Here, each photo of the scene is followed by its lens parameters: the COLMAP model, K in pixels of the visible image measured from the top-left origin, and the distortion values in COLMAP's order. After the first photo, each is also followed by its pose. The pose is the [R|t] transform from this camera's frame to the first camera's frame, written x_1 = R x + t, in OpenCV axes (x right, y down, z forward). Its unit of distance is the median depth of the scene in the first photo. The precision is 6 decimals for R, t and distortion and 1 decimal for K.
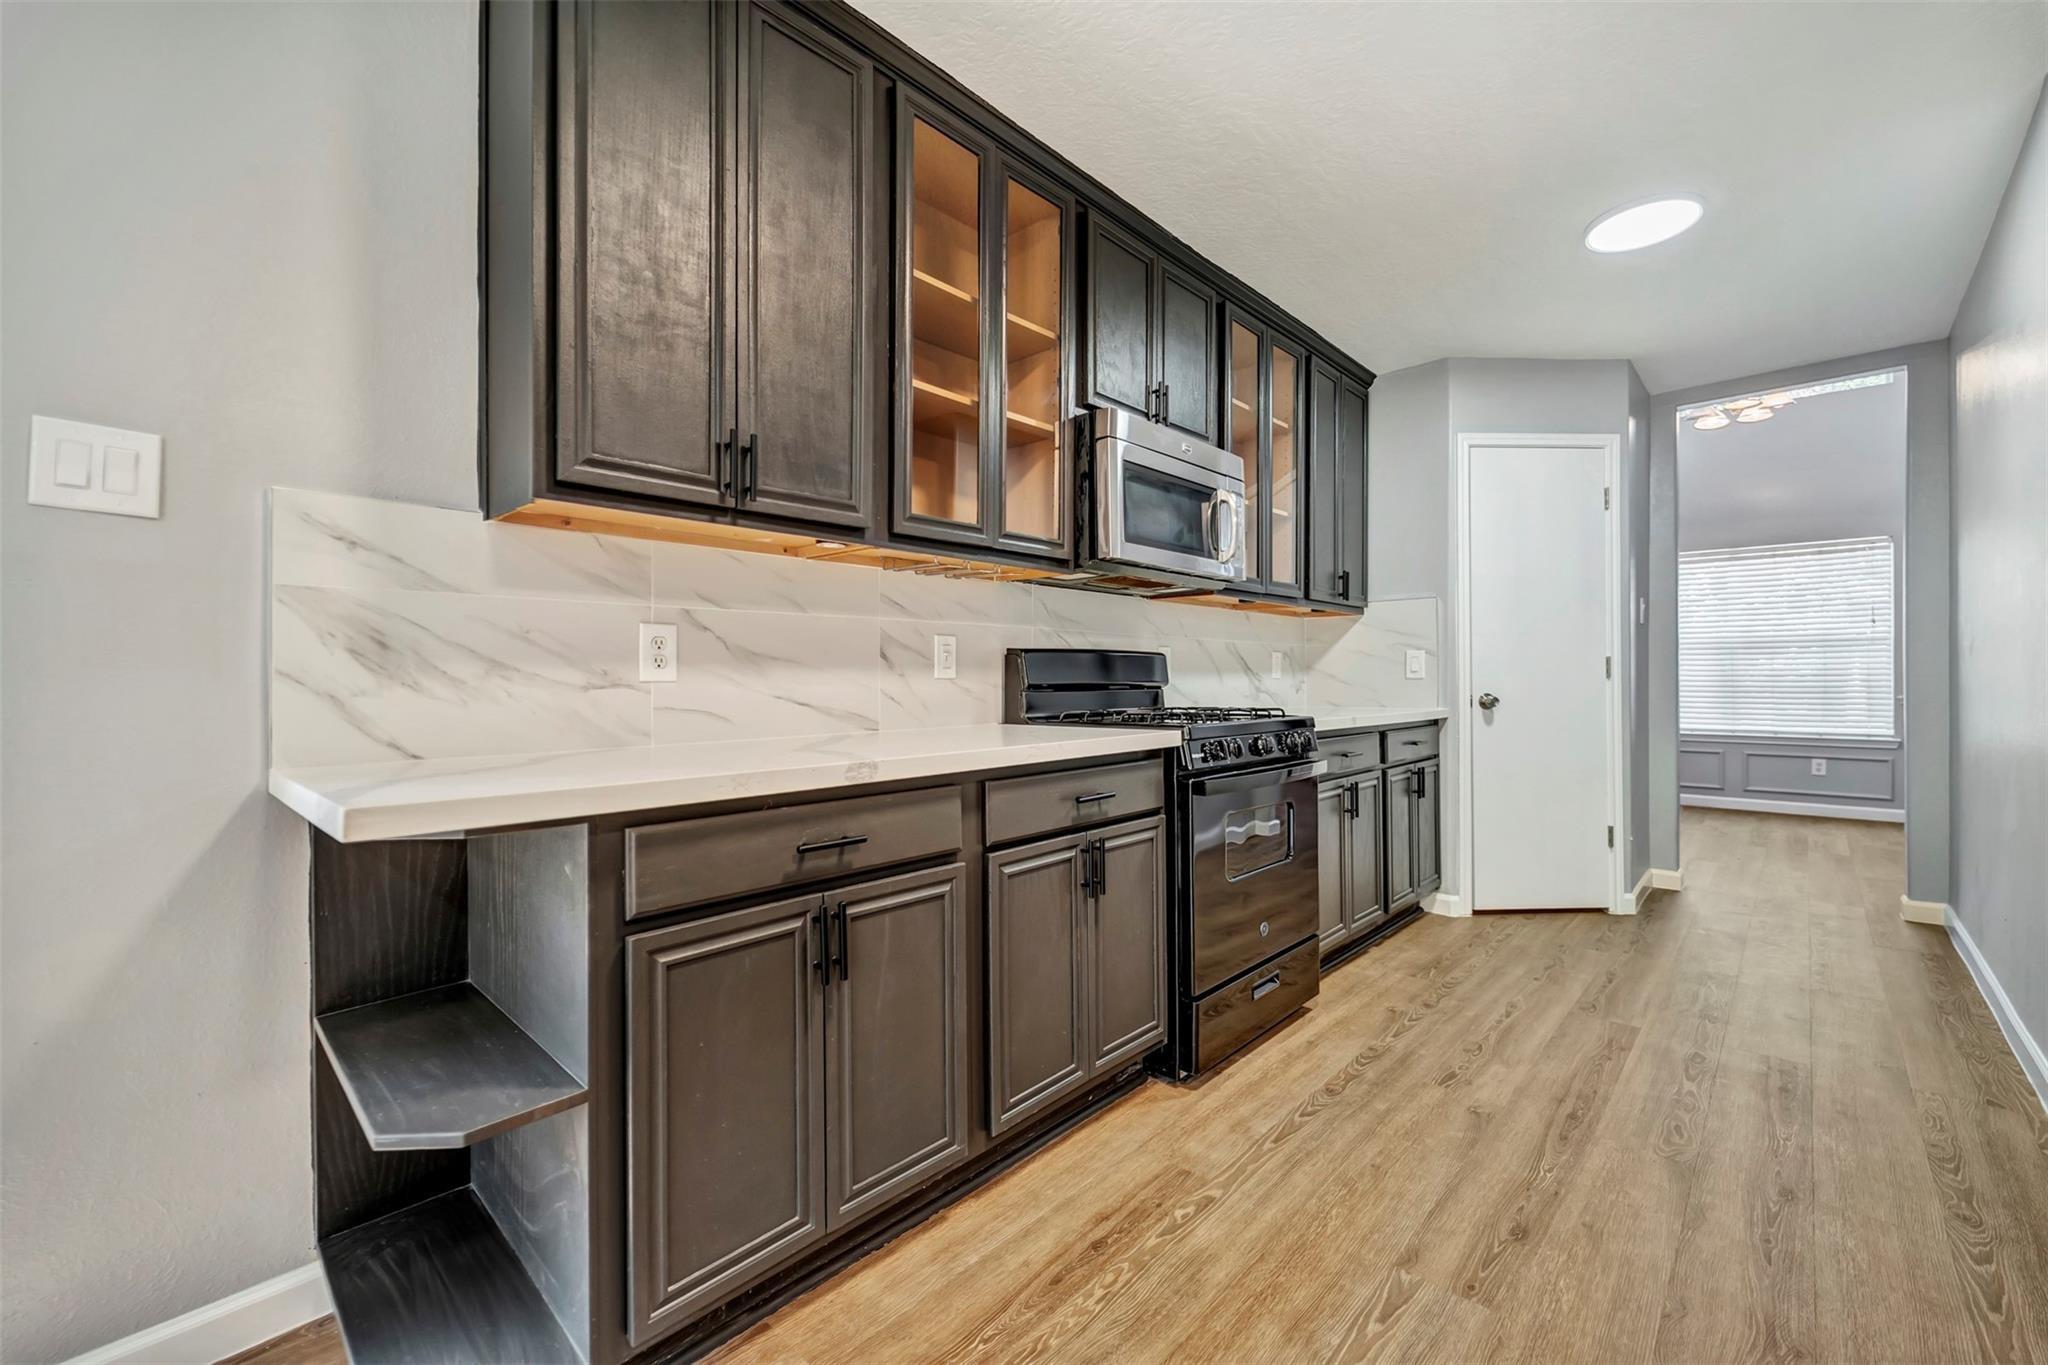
lens RADIAL K [[835.0, 0, 985.2], [0, 835.0, 682.8], [0, 0, 1]] dist [-0.011148, 0.000047]
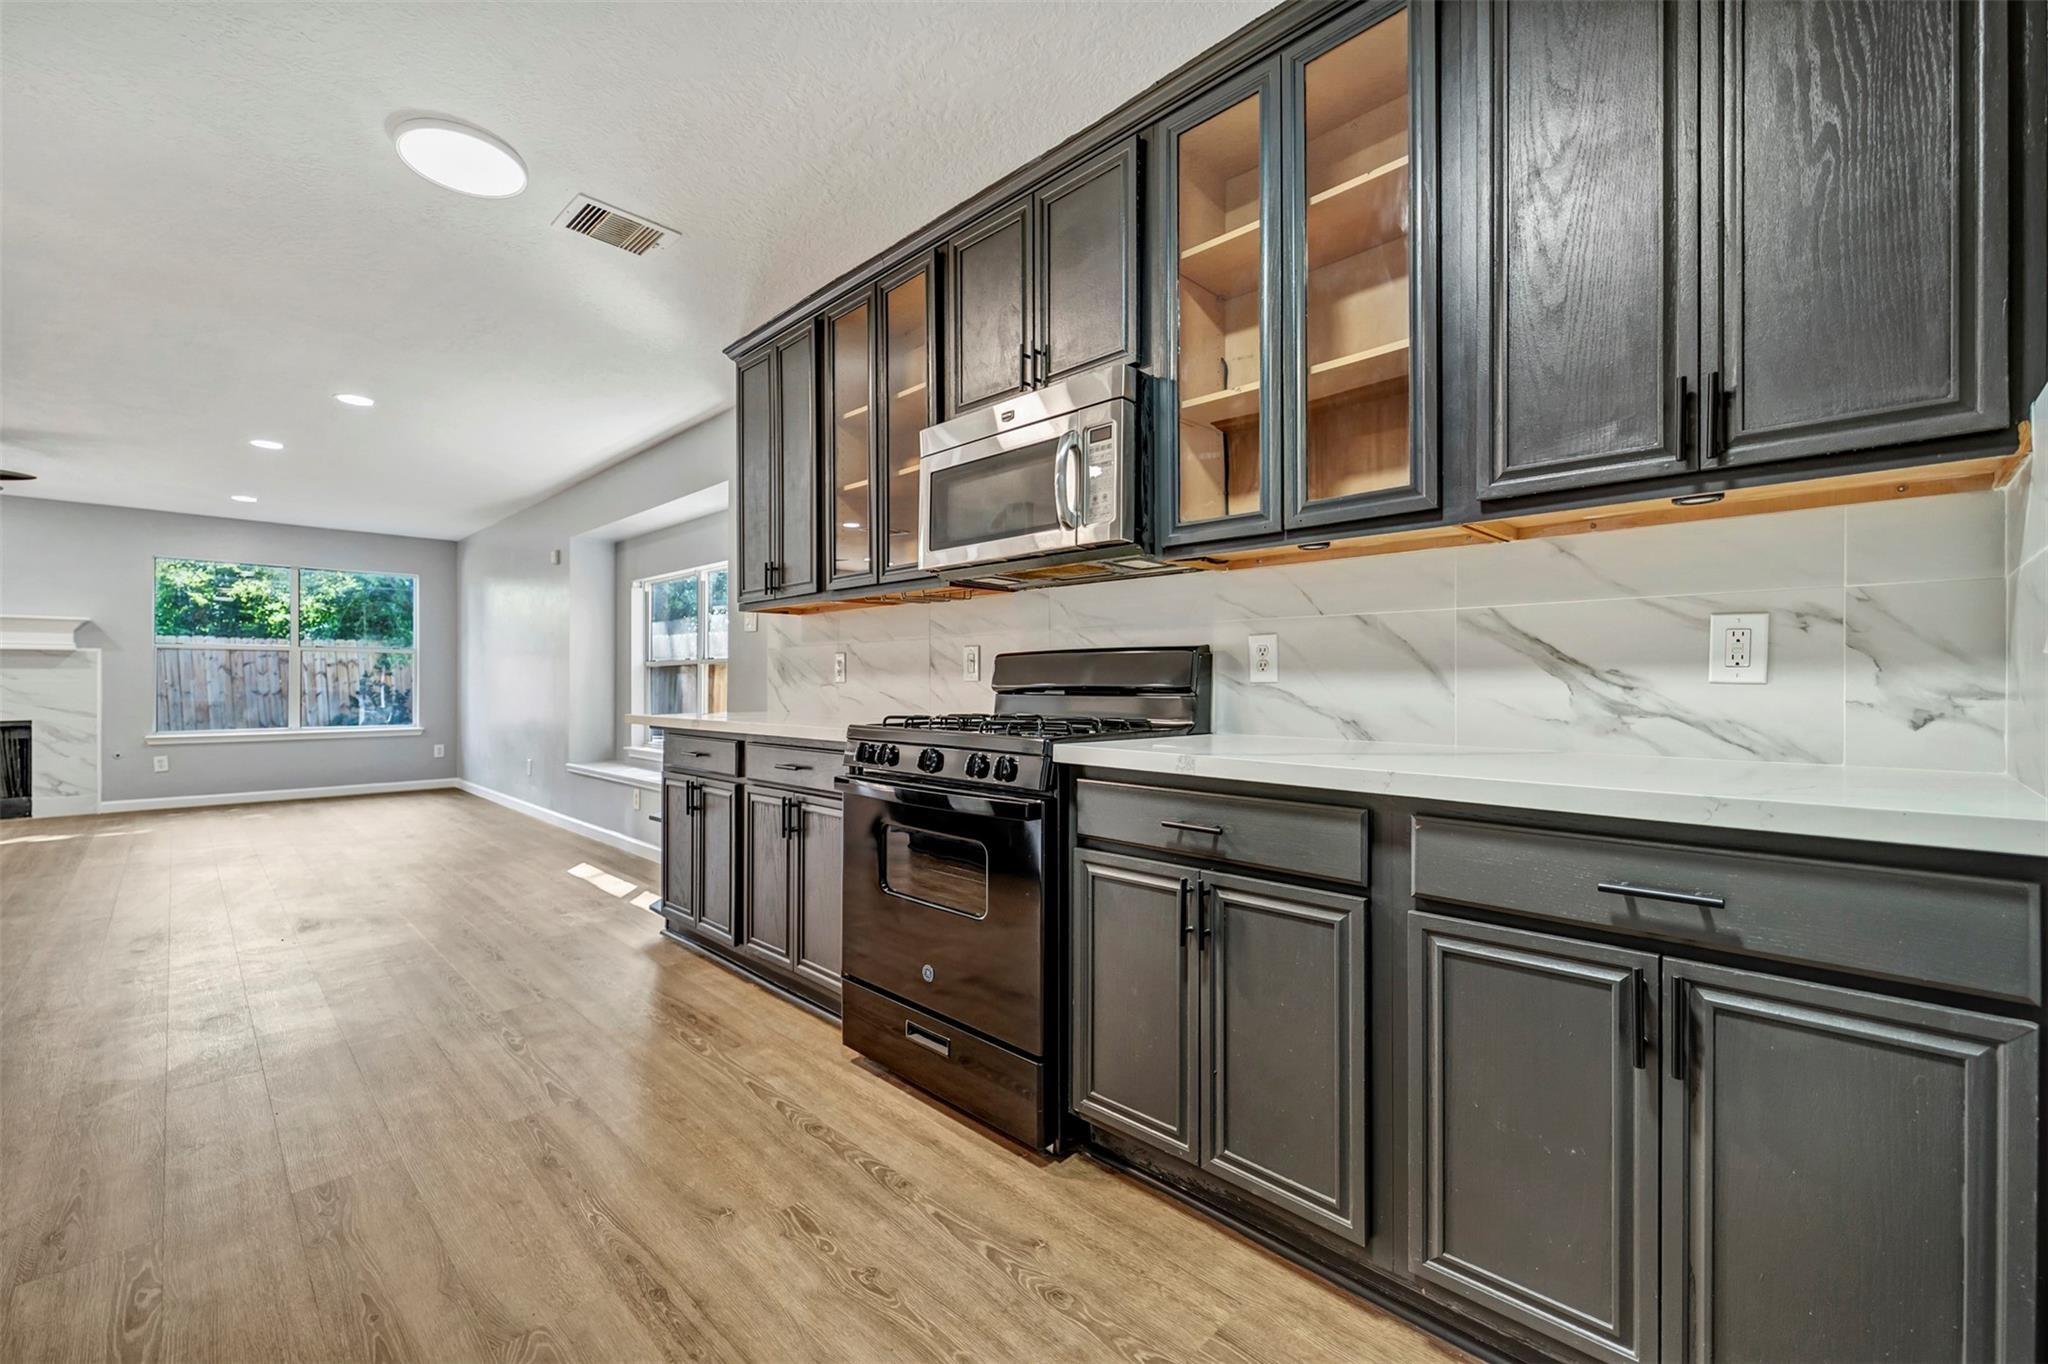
lens RADIAL K [[835.0, 0, 1041.9], [0, 835.0, 688.6], [0, 0, 1]] dist [-0.011148, 0.000047]
pose [[0.009064, 0.005017, -0.999946, 1.311698], [-0.010664, 0.999931, 0.004921, -0.001852], [0.999902, 0.010619, 0.009117, 1.215154]]
